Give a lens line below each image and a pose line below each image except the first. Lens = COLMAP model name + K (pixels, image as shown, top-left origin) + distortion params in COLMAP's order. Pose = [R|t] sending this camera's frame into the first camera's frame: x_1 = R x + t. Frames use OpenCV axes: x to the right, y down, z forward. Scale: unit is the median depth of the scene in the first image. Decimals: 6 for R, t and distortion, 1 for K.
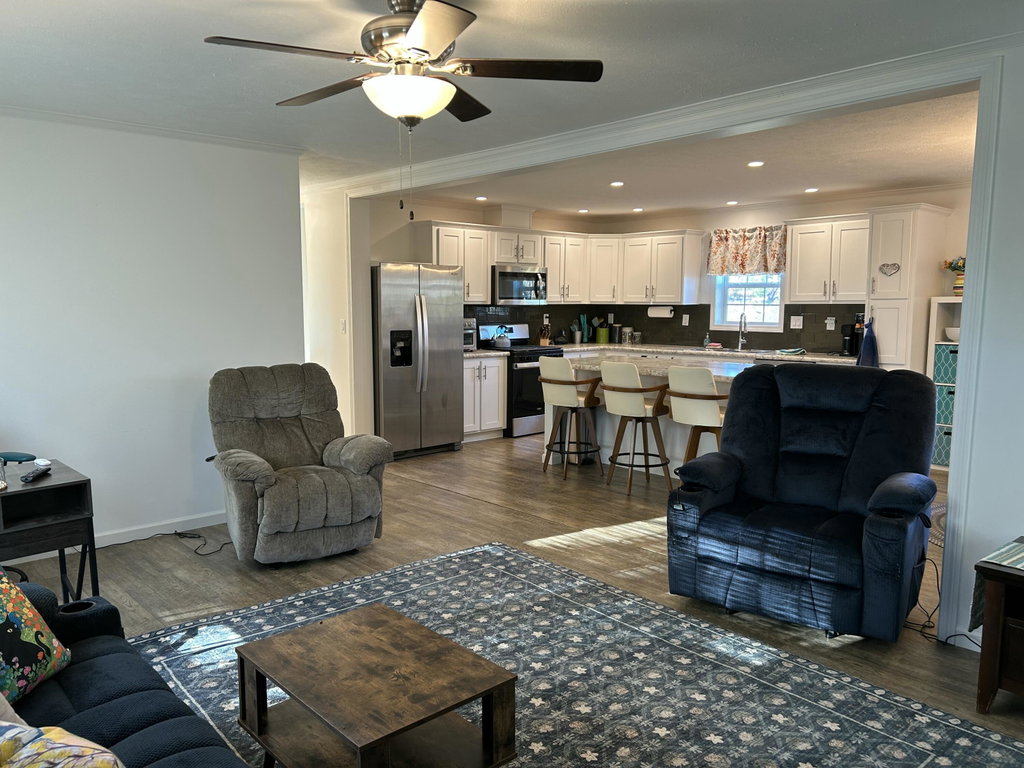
lens RADIAL K [[762.3, 0, 509.5], [0, 762.3, 393.8], [0, 0, 1]] dist [0.056865, -0.058031]
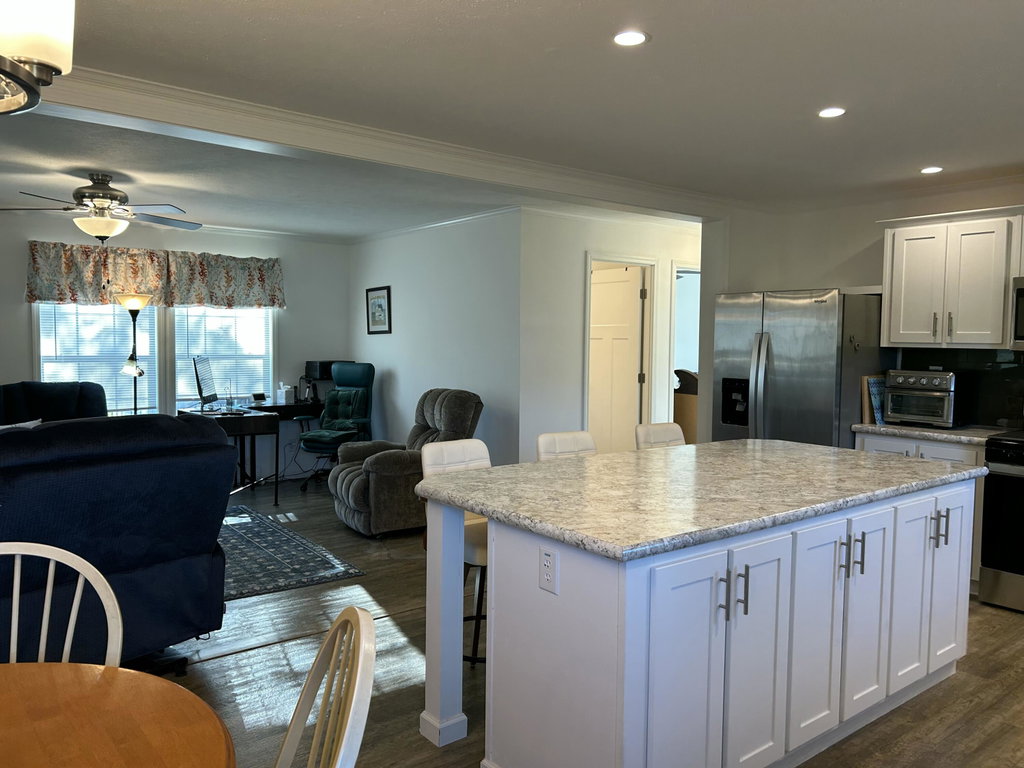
lens RADIAL K [[762.3, 0, 509.6], [0, 762.3, 385.3], [0, 0, 1]] dist [0.056865, -0.058031]
pose [[-0.070865, 0.060352, -0.995658, 0.542250], [-0.131325, 0.988915, 0.069290, -0.083365], [0.988803, 0.135665, -0.062153, 0.682811]]
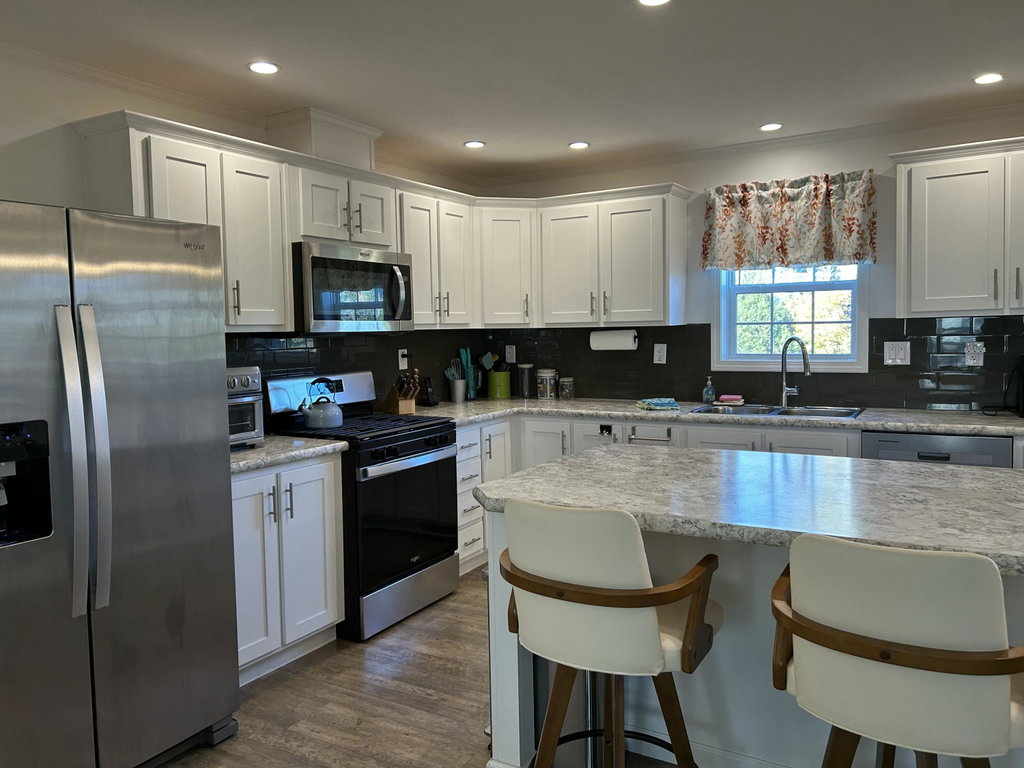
lens RADIAL K [[762.3, 0, 512.4], [0, 762.3, 379.9], [0, 0, 1]] dist [0.056865, -0.058031]
pose [[0.958357, -0.040554, 0.282678, -0.029973], [0.056560, 0.997211, -0.048693, -0.061658], [-0.279915, 0.062654, 0.957978, 0.547547]]
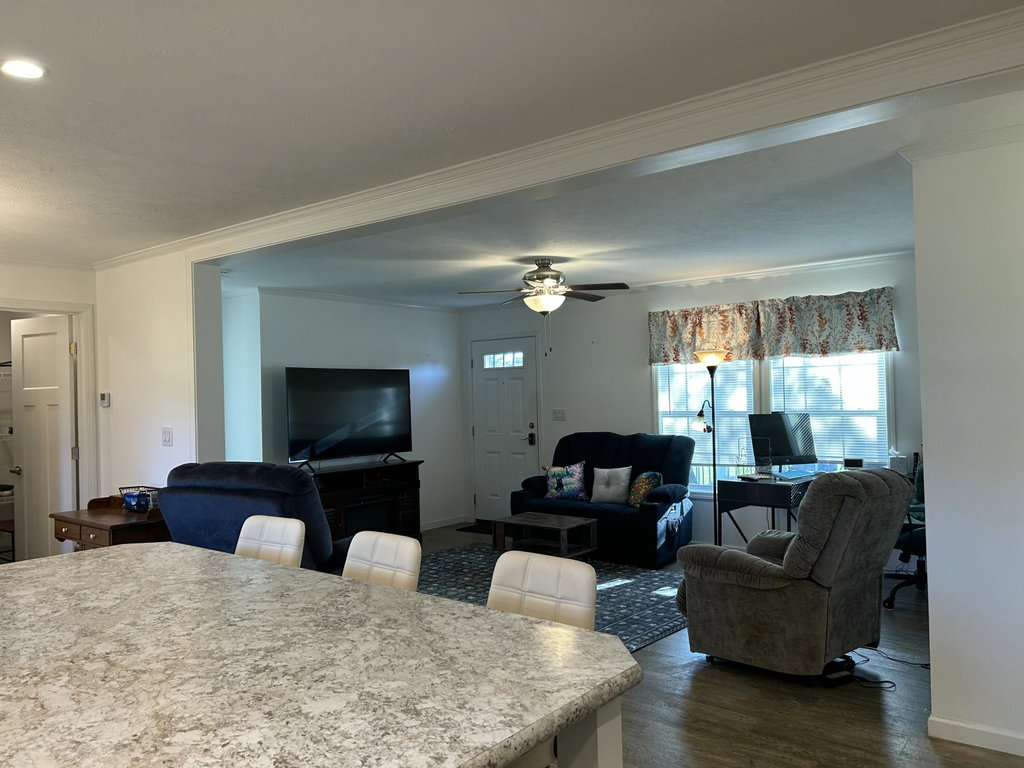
lens RADIAL K [[762.3, 0, 516.7], [0, 762.3, 385.4], [0, 0, 1]] dist [0.056865, -0.058031]
pose [[-0.989129, 0.021555, -0.145463, 0.087677], [0.005360, 0.993825, 0.110826, -0.124024], [0.146954, 0.108841, -0.983137, 0.997336]]
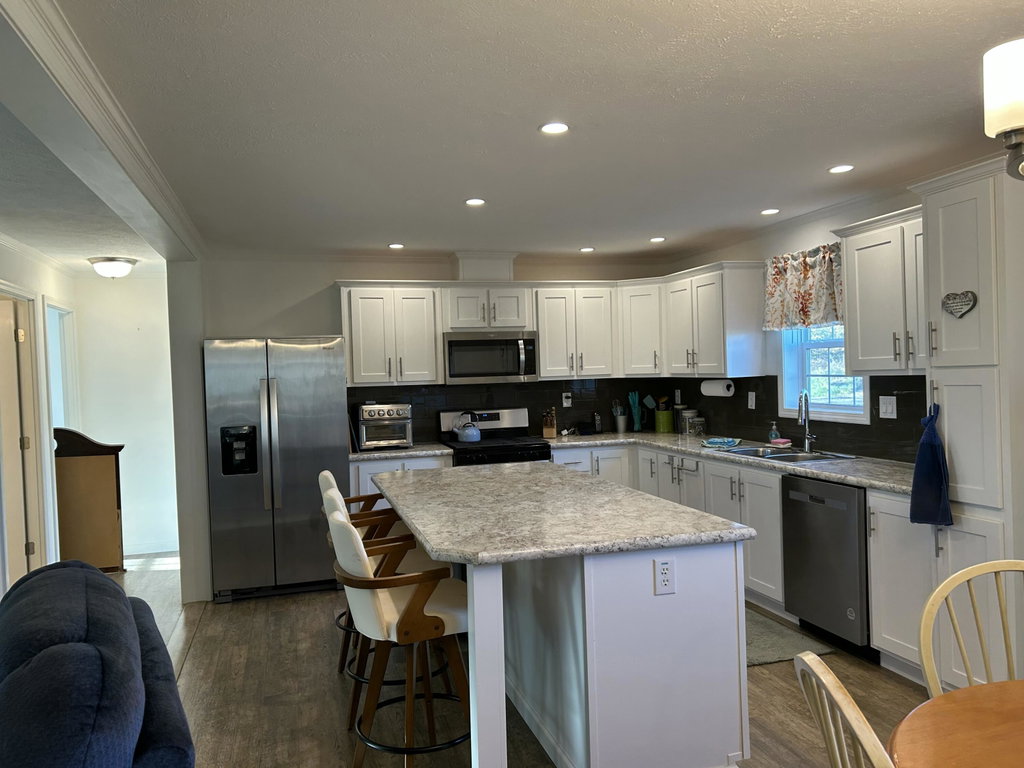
lens RADIAL K [[762.3, 0, 516.1], [0, 762.3, 382.2], [0, 0, 1]] dist [0.056865, -0.058031]
pose [[0.894359, -0.022667, -0.446776, 0.369347], [-0.021700, 0.995342, -0.093938, -0.050981], [0.446824, 0.093710, 0.889700, 0.369156]]
